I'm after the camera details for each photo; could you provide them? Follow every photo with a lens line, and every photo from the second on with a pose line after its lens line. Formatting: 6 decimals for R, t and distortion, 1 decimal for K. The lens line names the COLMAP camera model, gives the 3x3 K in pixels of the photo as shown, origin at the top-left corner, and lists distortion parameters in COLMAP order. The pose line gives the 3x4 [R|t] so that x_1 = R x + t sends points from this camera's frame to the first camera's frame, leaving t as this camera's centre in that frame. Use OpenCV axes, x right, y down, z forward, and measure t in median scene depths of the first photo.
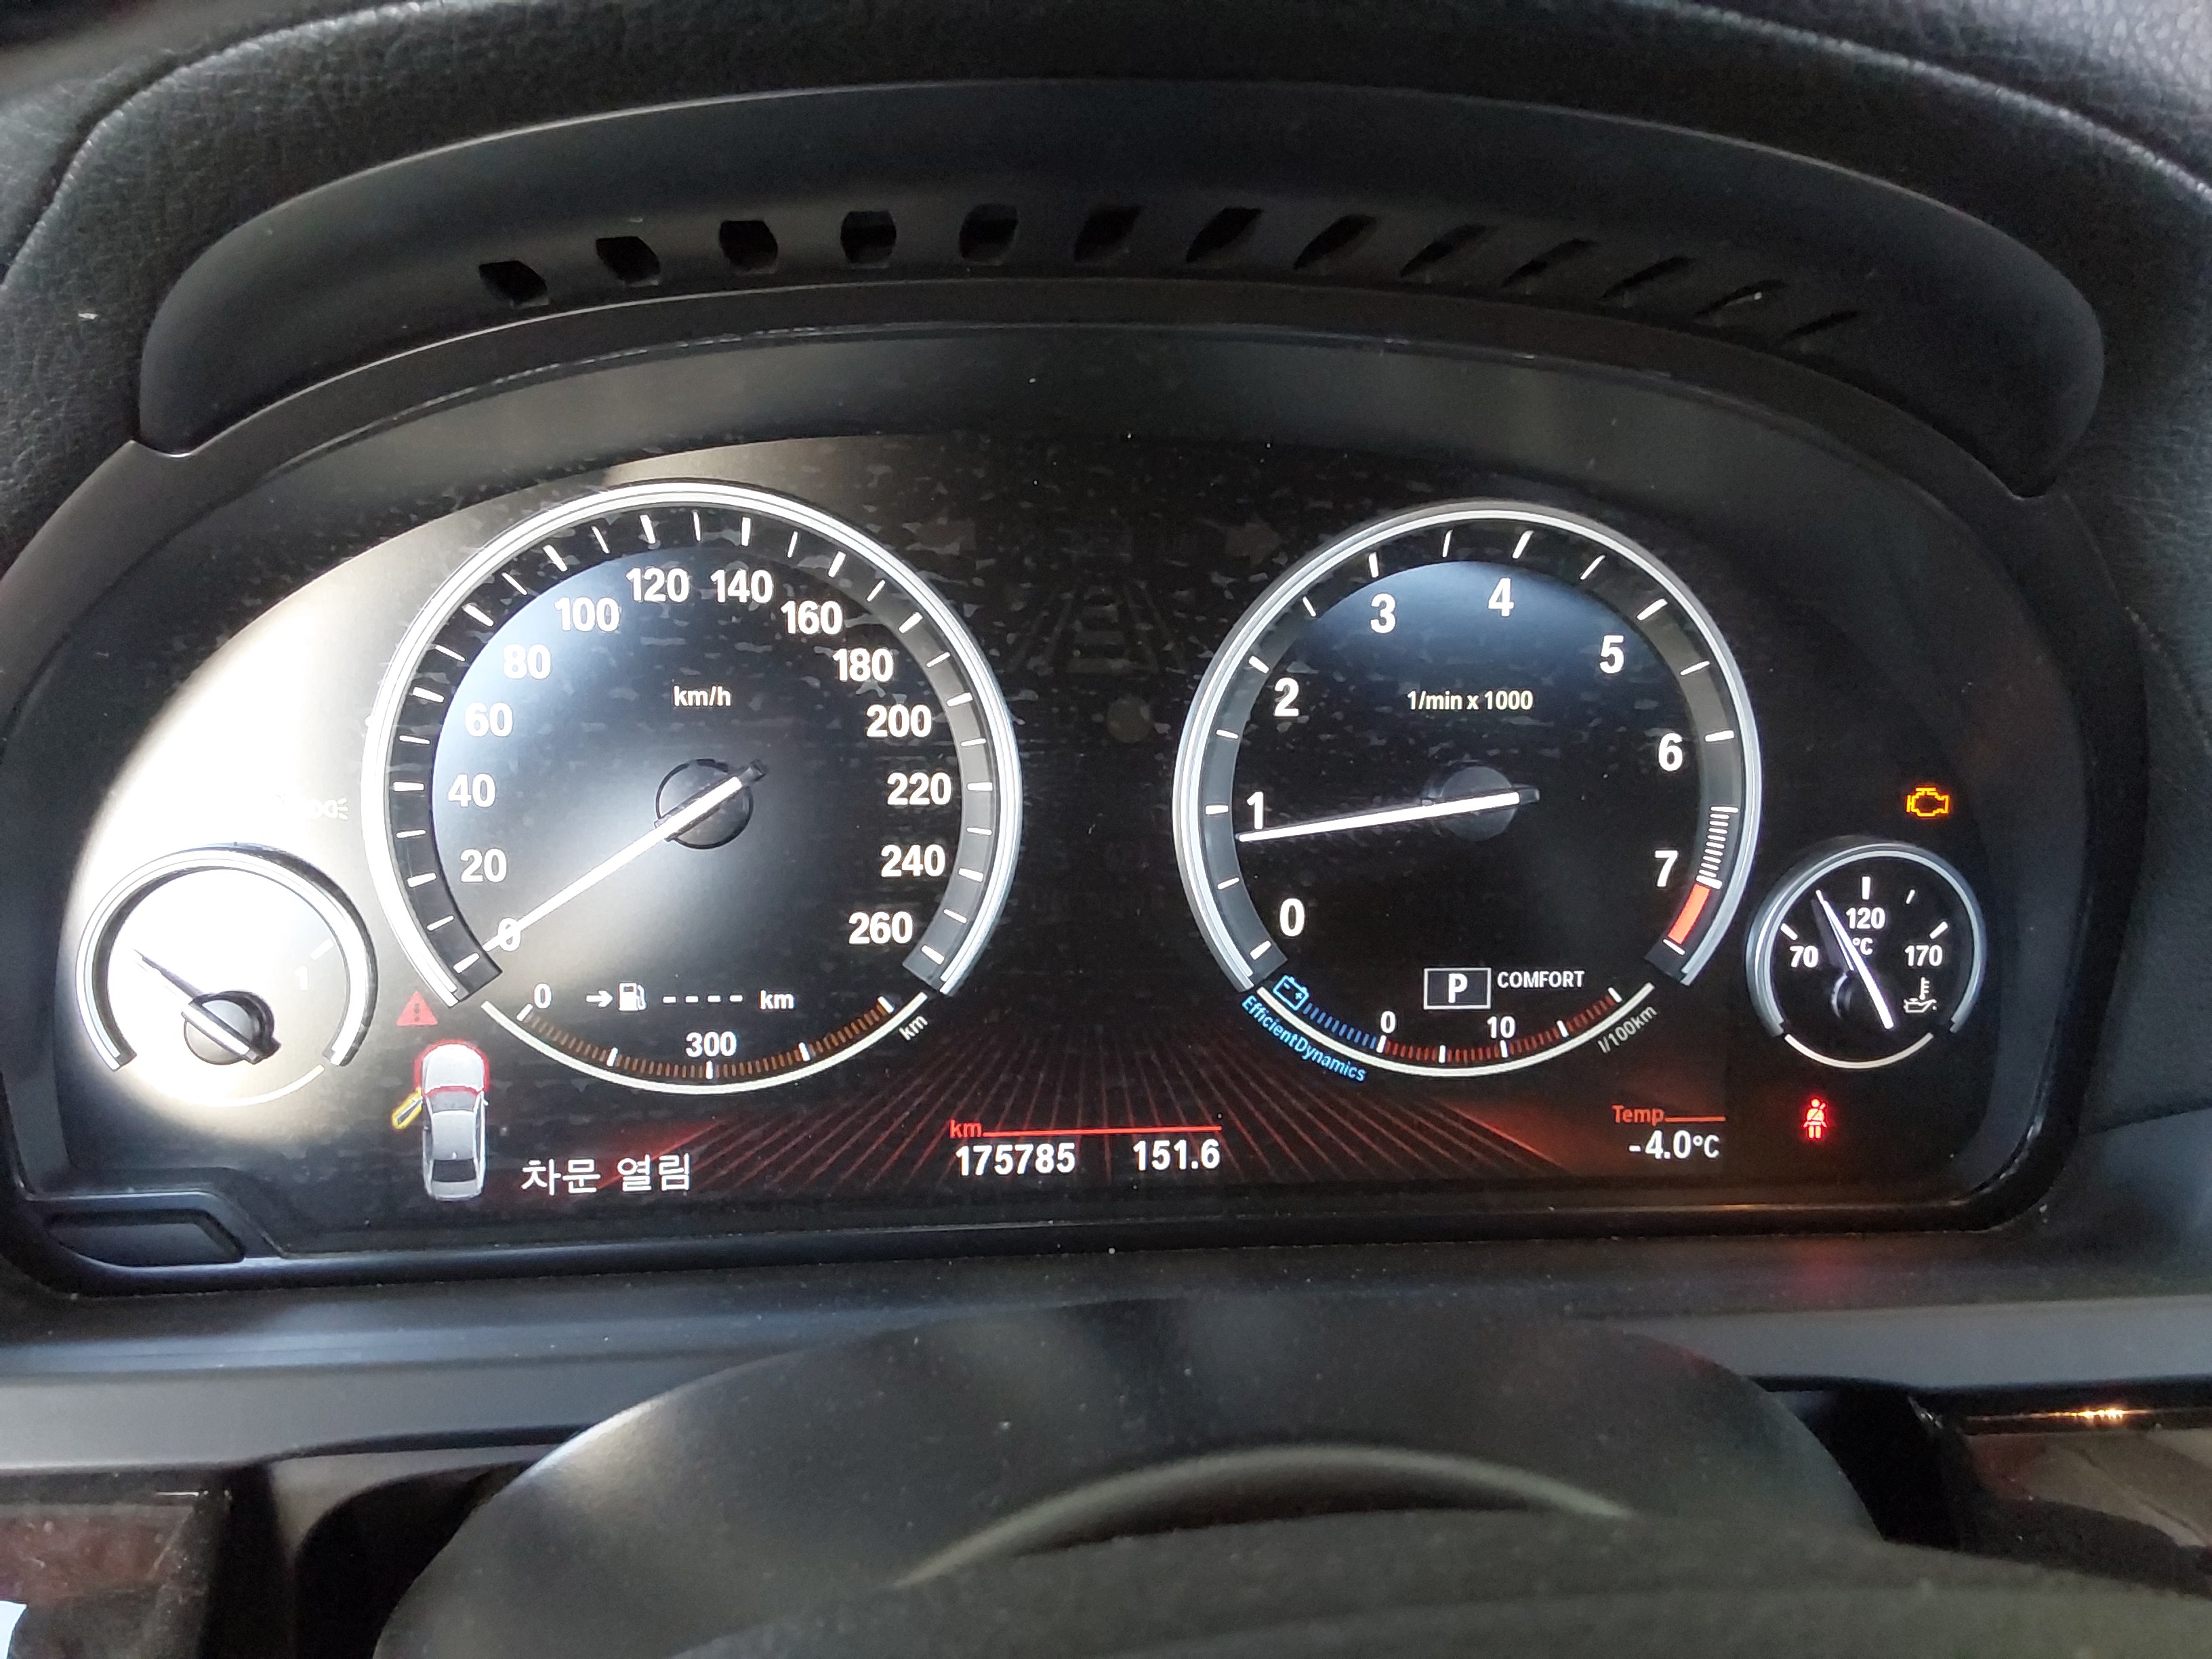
lens RADIAL K [[1766.9, 0, 1111.9], [0, 1766.9, 871.3], [0, 0, 1]] dist [0.147667, -0.252427]
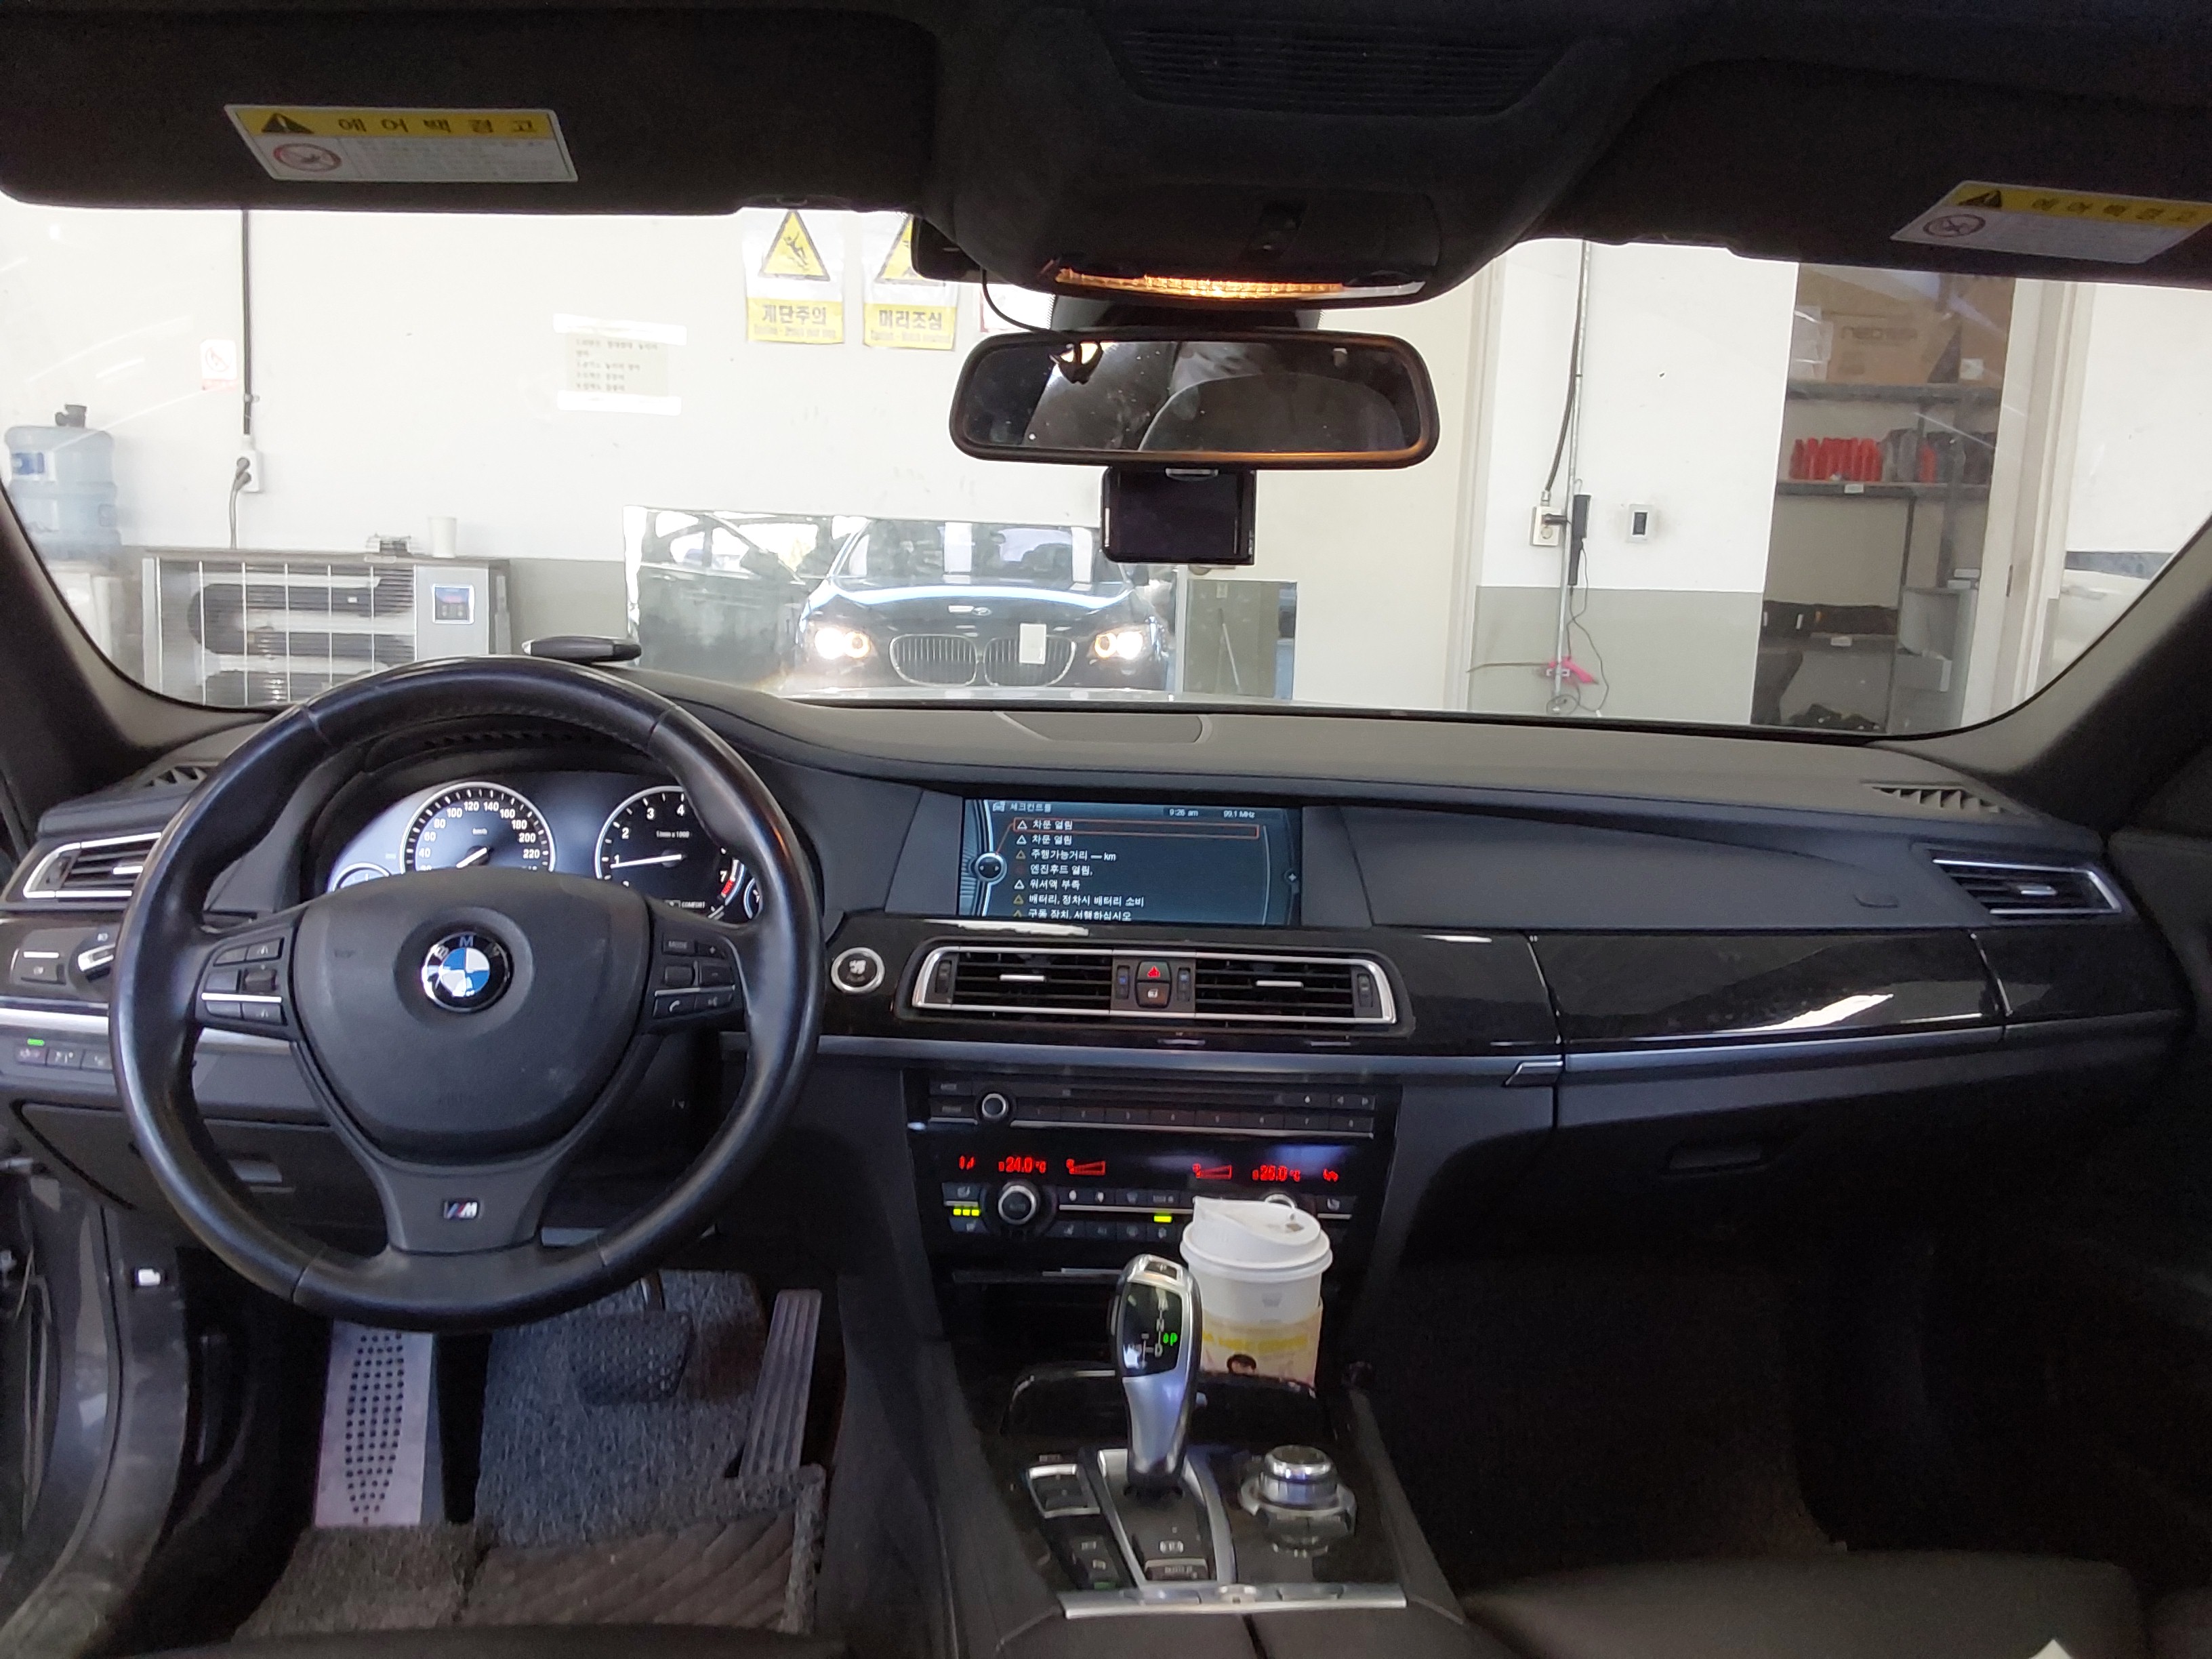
lens RADIAL K [[1766.9, 0, 1111.9], [0, 1766.9, 871.3], [0, 0, 1]] dist [0.147667, -0.252427]
pose [[0.999538, -0.006094, -0.029767, 1.352440], [-0.000456, 0.976559, -0.215251, 0.880757], [0.030381, 0.215165, 0.976105, -2.991124]]
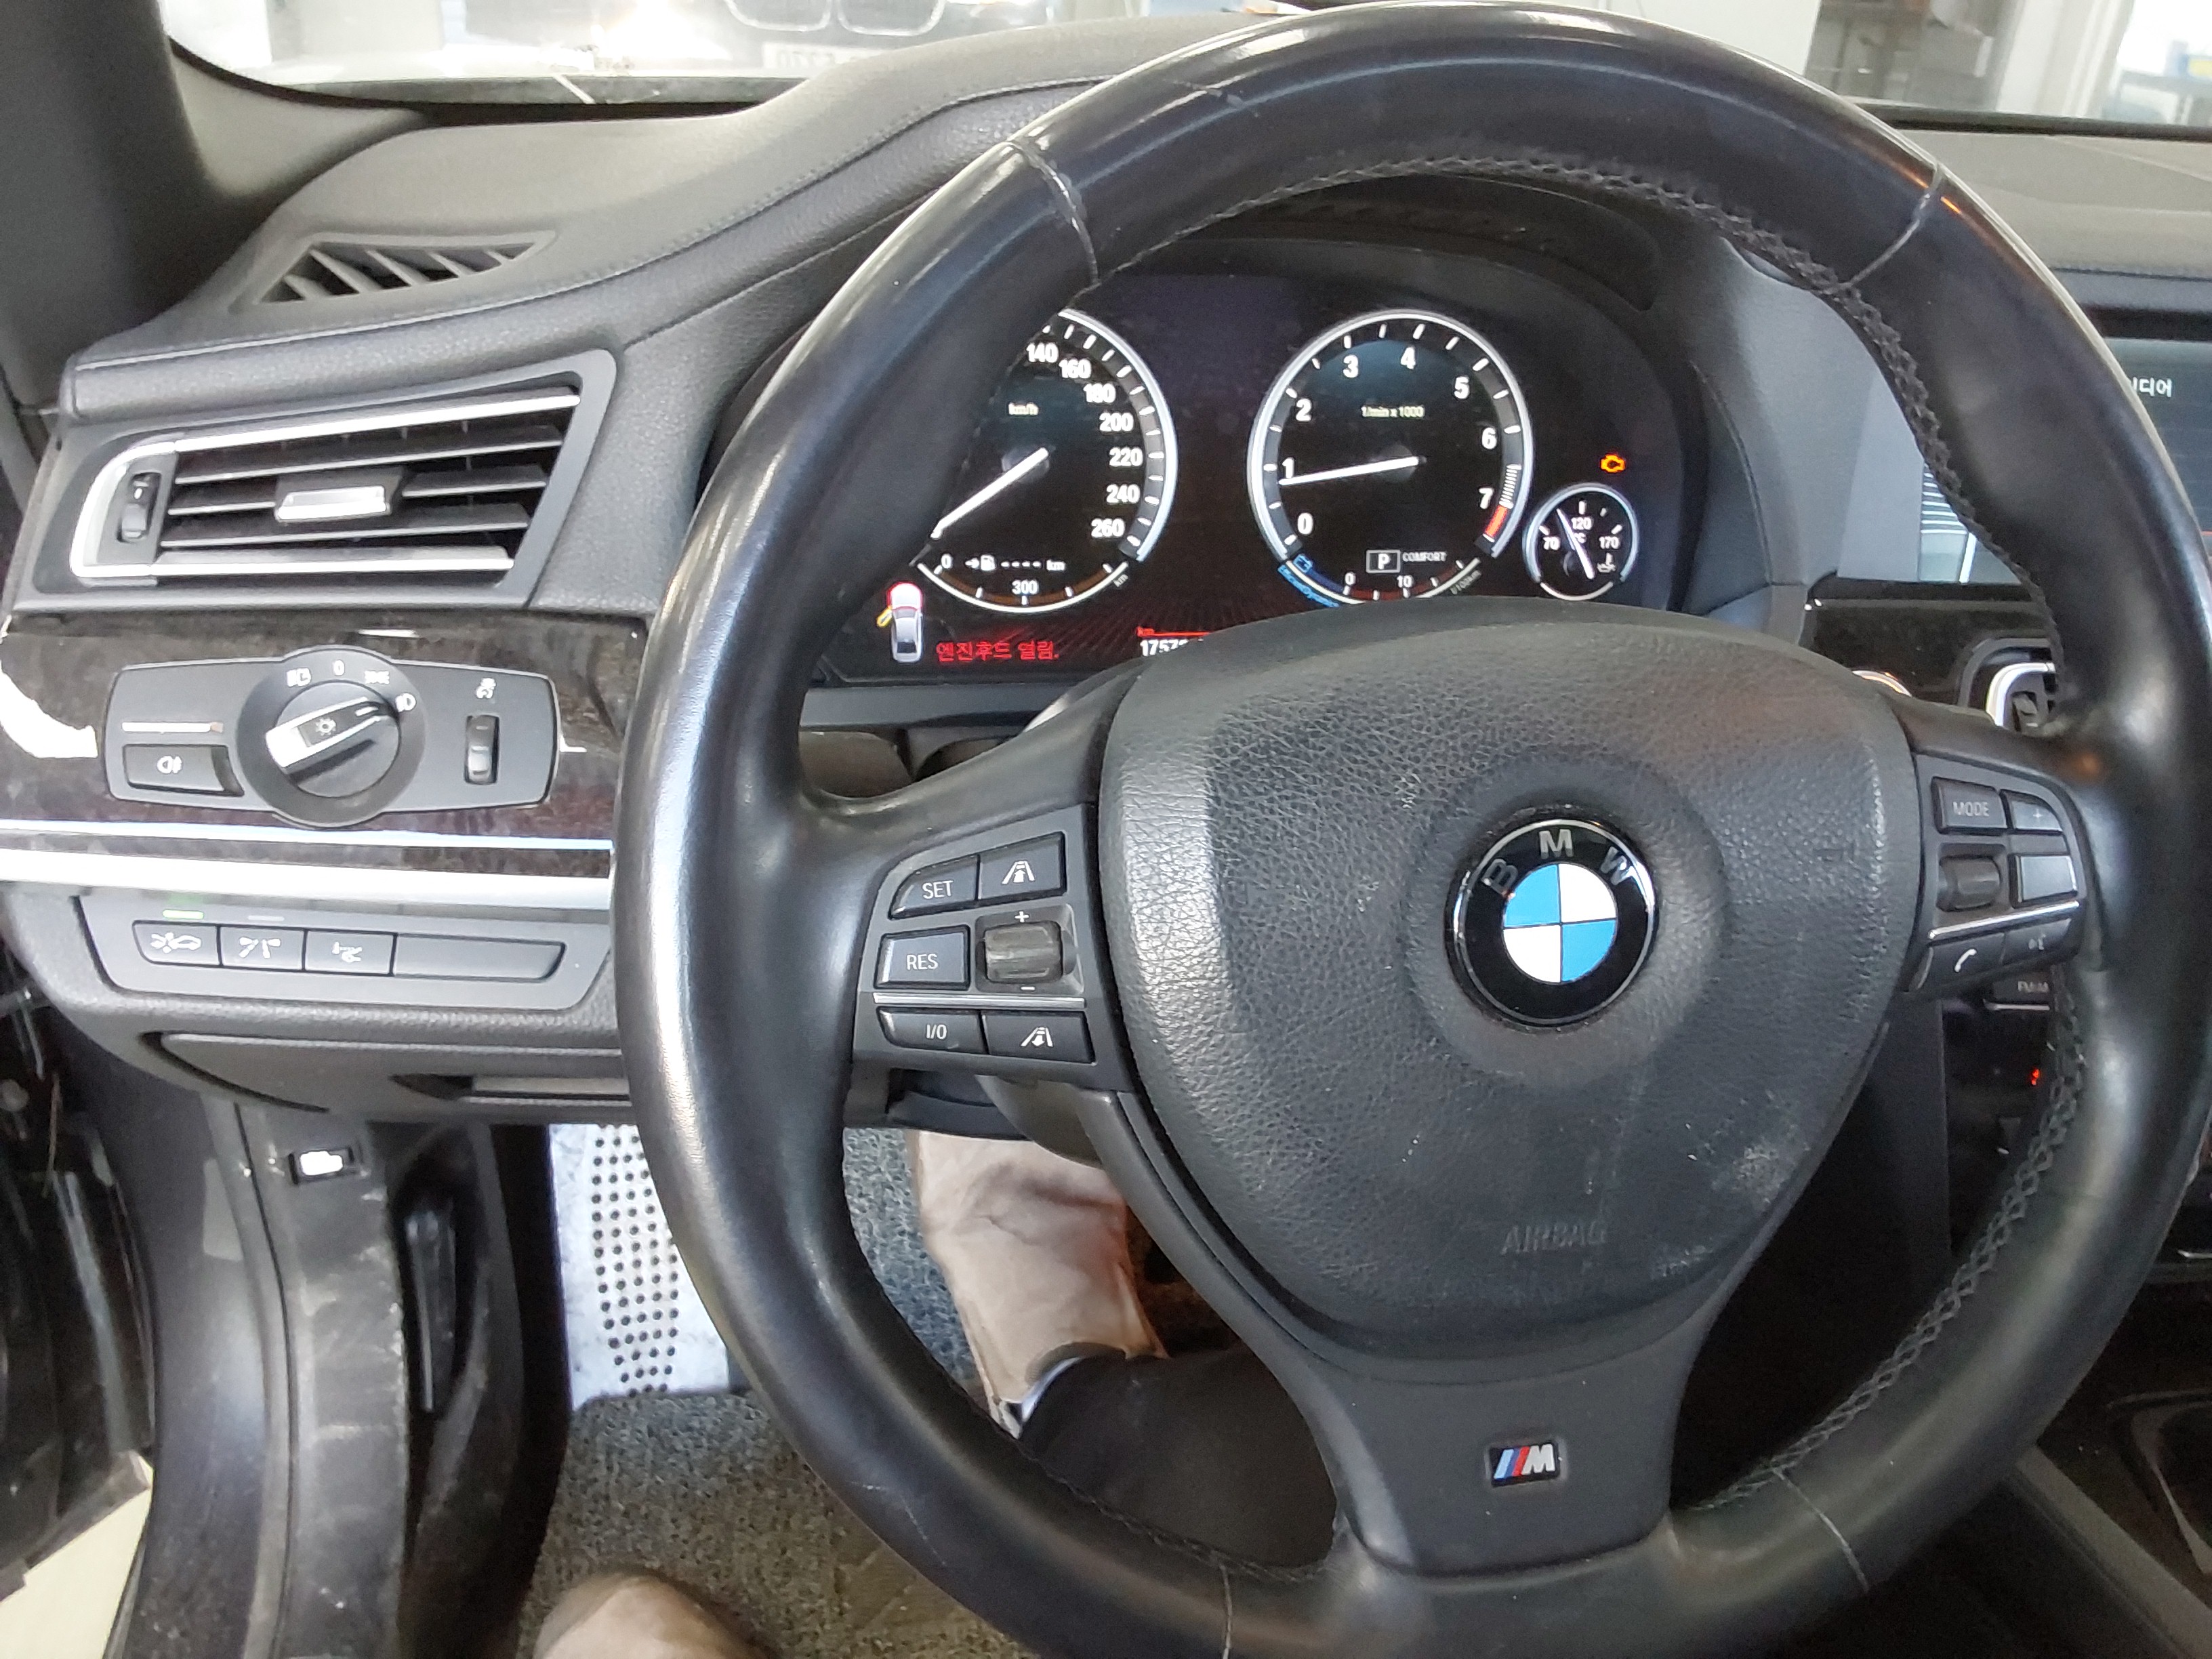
lens RADIAL K [[1766.9, 0, 1111.9], [0, 1766.9, 871.3], [0, 0, 1]] dist [0.147667, -0.252427]
pose [[0.995754, -0.024397, 0.088761, -0.310606], [0.014067, 0.993244, 0.115189, 0.185135], [-0.090972, -0.113451, 0.989370, -1.040656]]
